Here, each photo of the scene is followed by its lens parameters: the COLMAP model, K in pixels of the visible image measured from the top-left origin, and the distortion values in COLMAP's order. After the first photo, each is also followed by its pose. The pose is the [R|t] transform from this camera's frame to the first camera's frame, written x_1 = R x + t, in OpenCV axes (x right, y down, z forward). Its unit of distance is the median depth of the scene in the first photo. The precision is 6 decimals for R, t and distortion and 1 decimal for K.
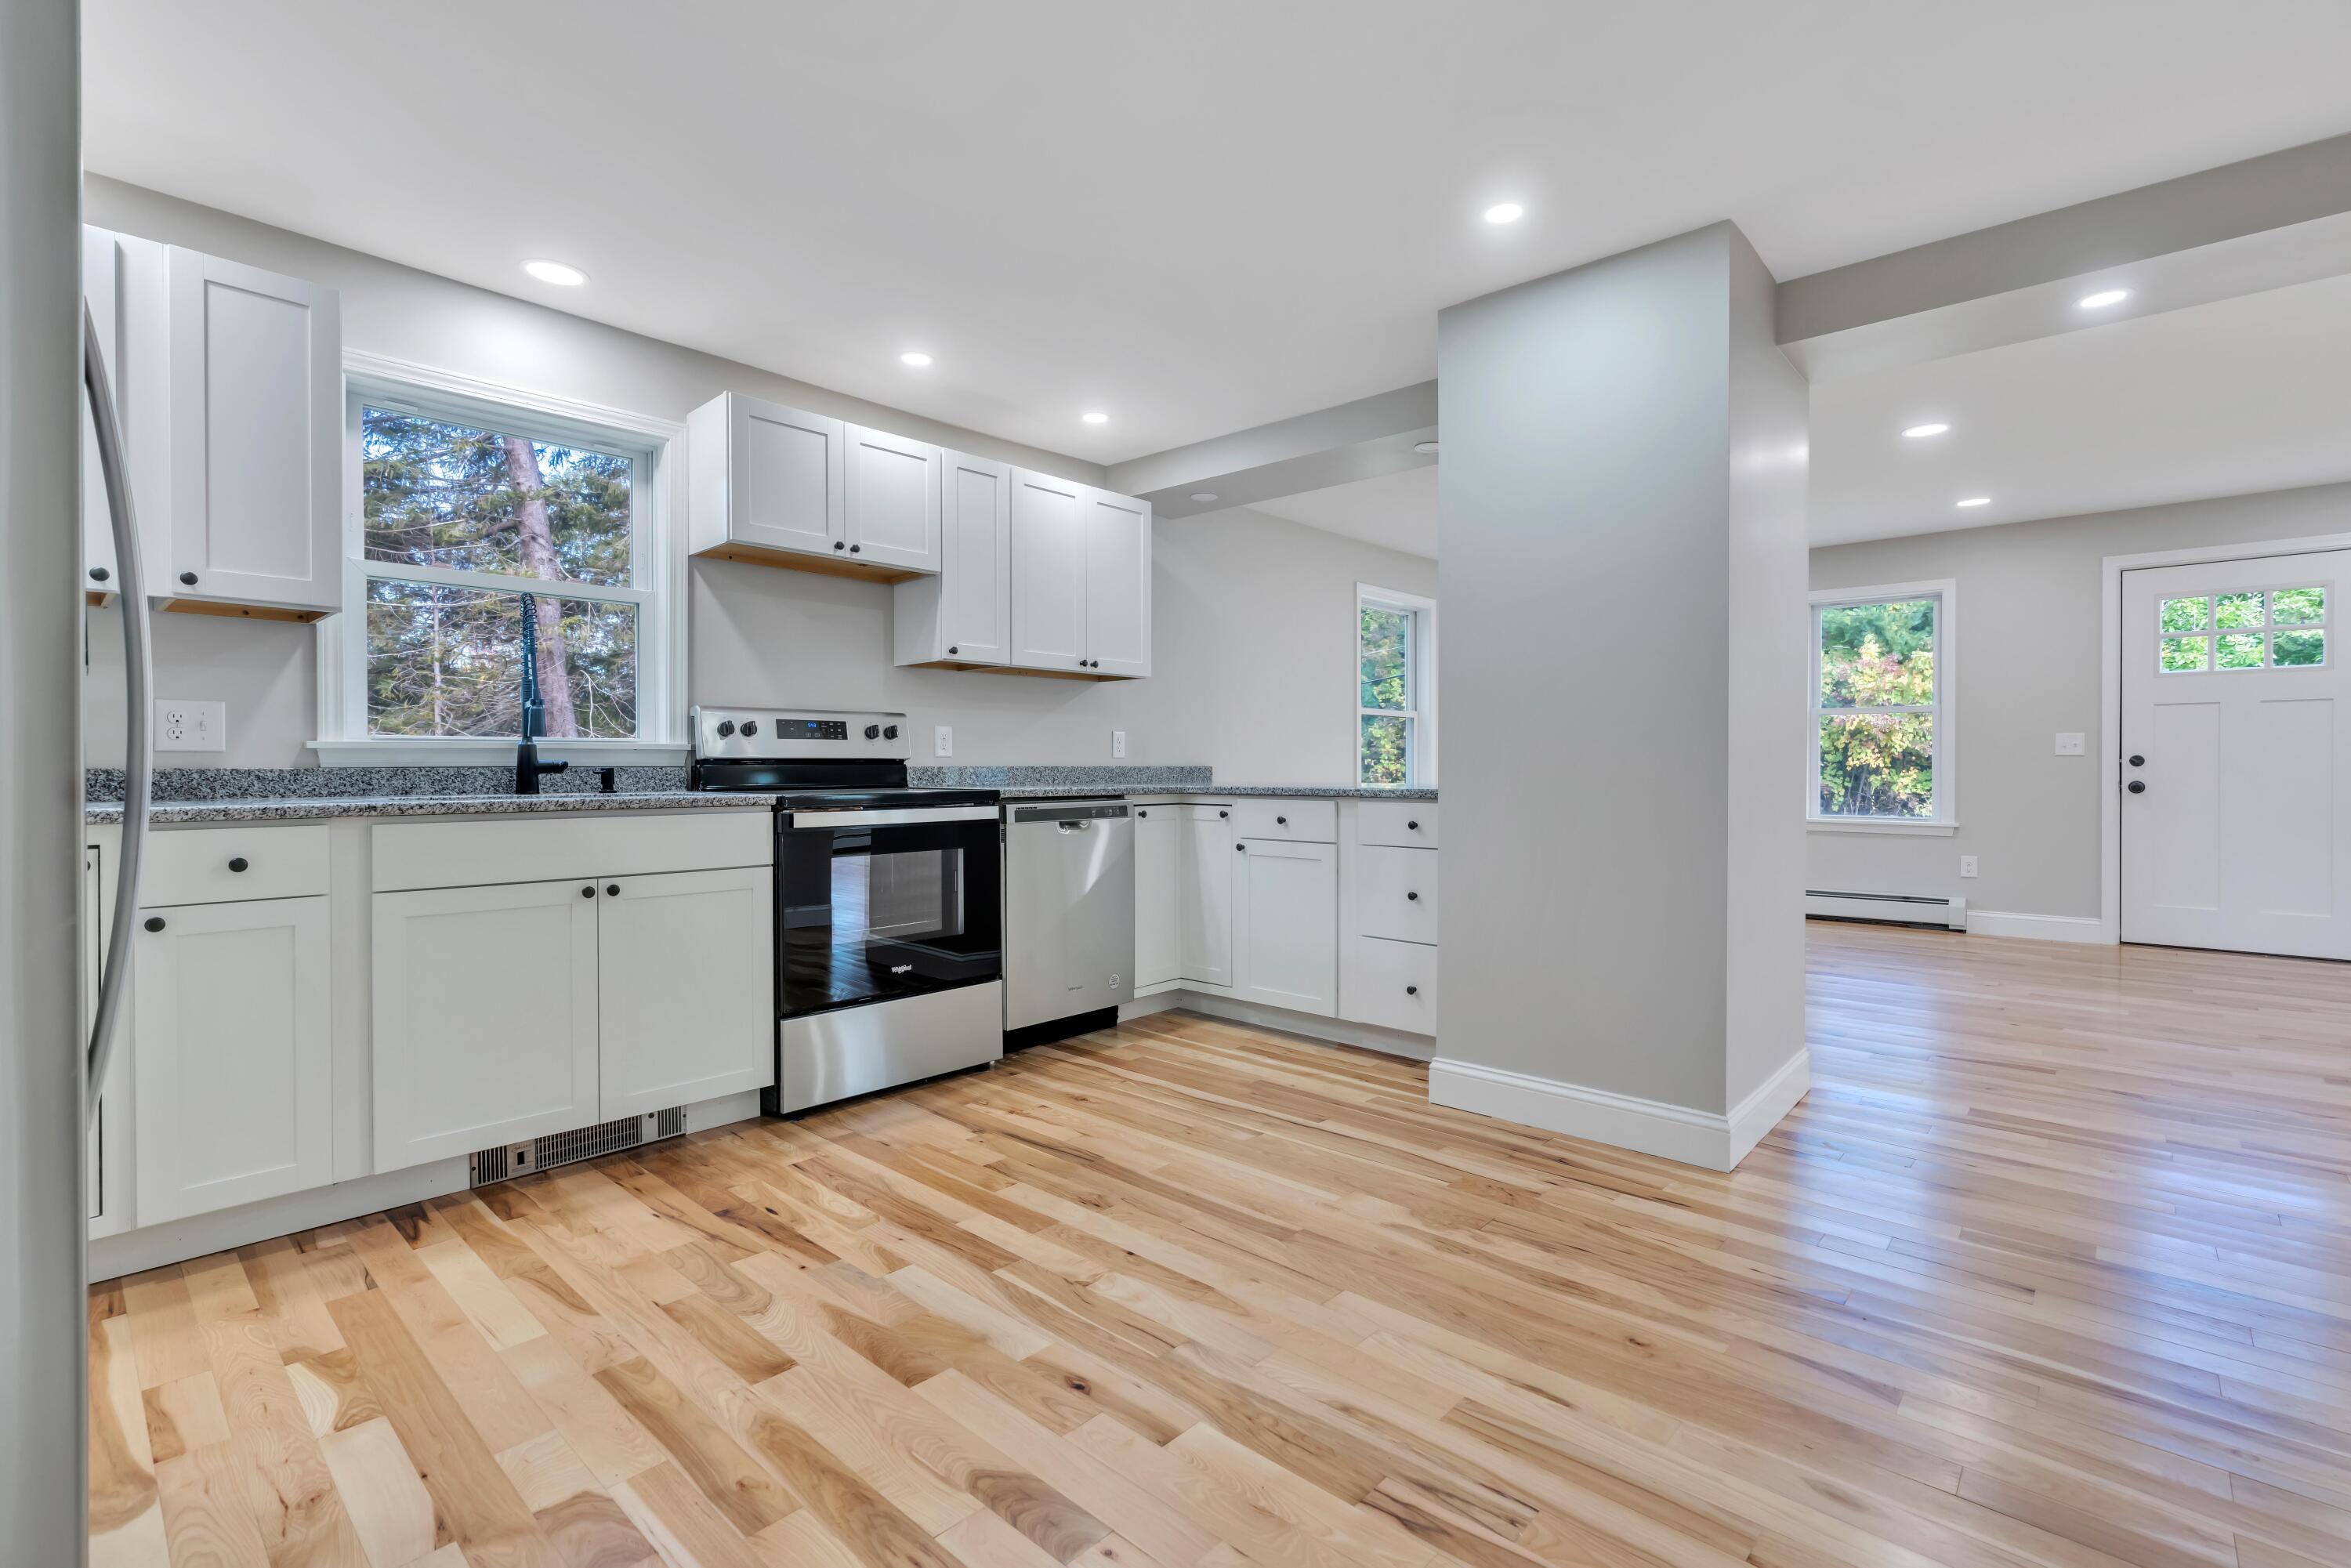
lens RADIAL K [[1046.9, 0, 1191.7], [0, 1046.9, 774.2], [0, 0, 1]] dist [-0.017811, 0.007950]
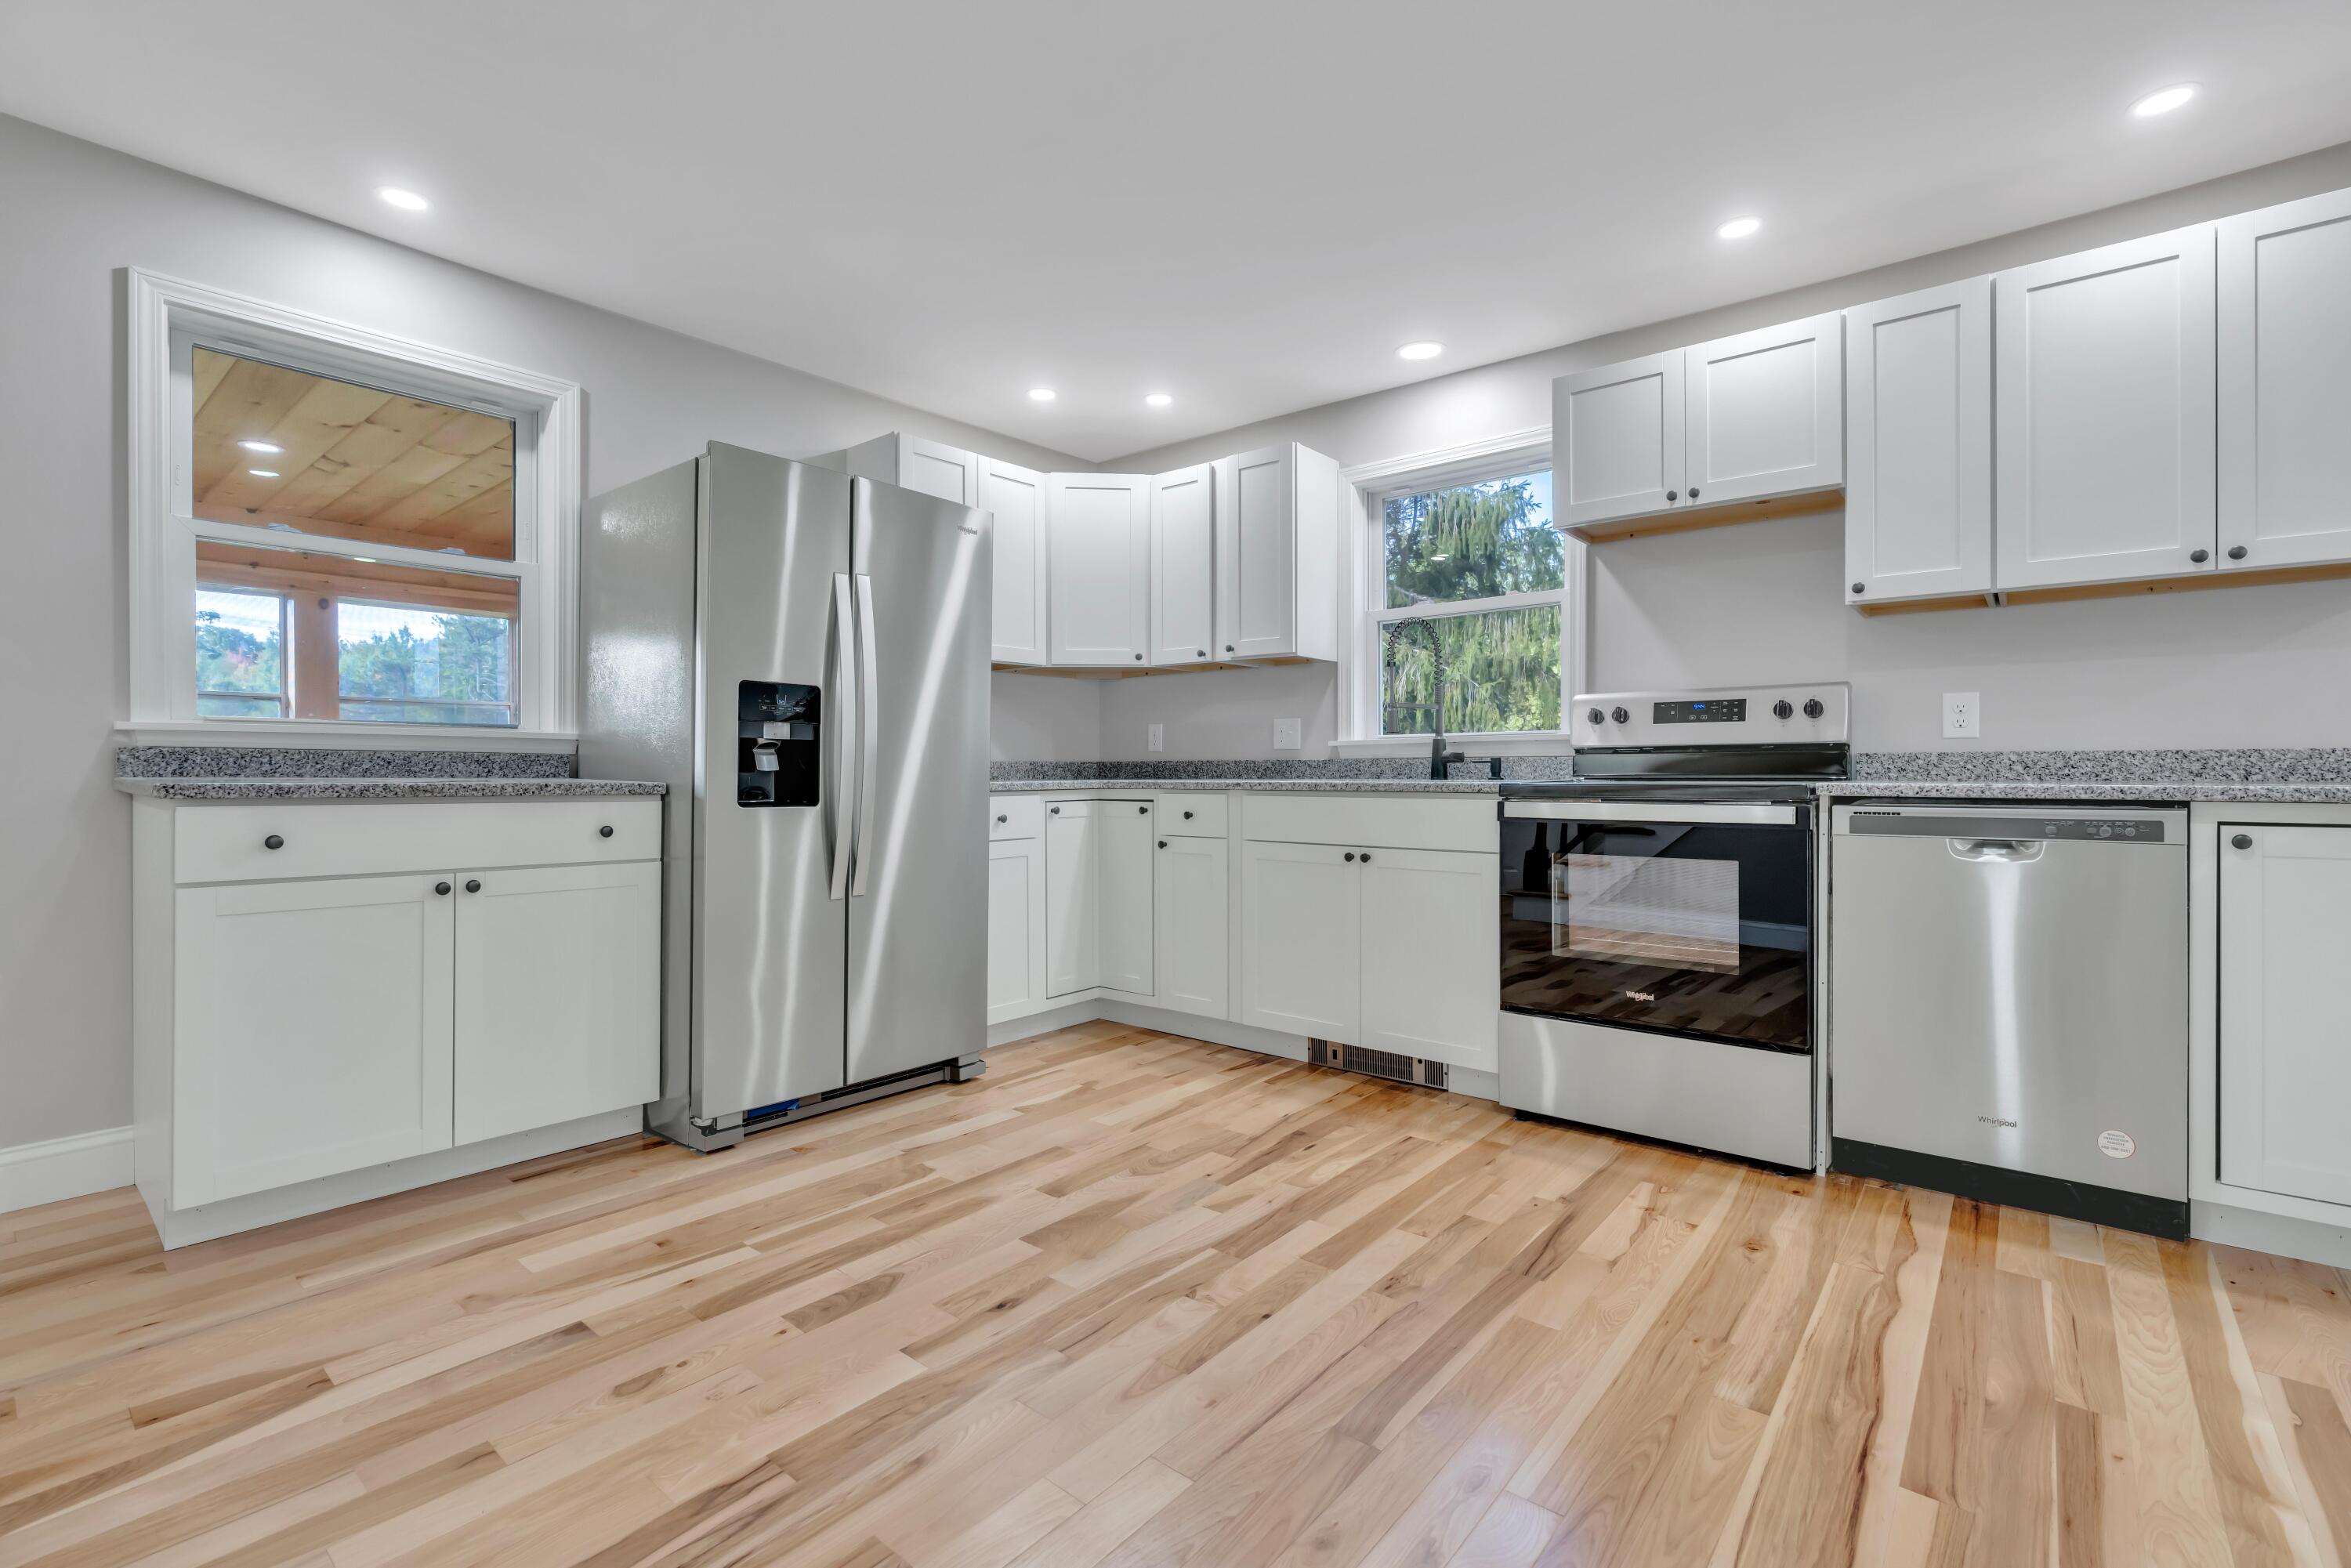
lens RADIAL K [[1046.9, 0, 1191.7], [0, 1046.9, 774.2], [0, 0, 1]] dist [-0.017811, 0.007950]
pose [[0.049234, 0.006142, -0.998768, 0.603866], [-0.003149, 0.999977, 0.005994, 0.006603], [0.998782, 0.002850, 0.049252, 0.683240]]
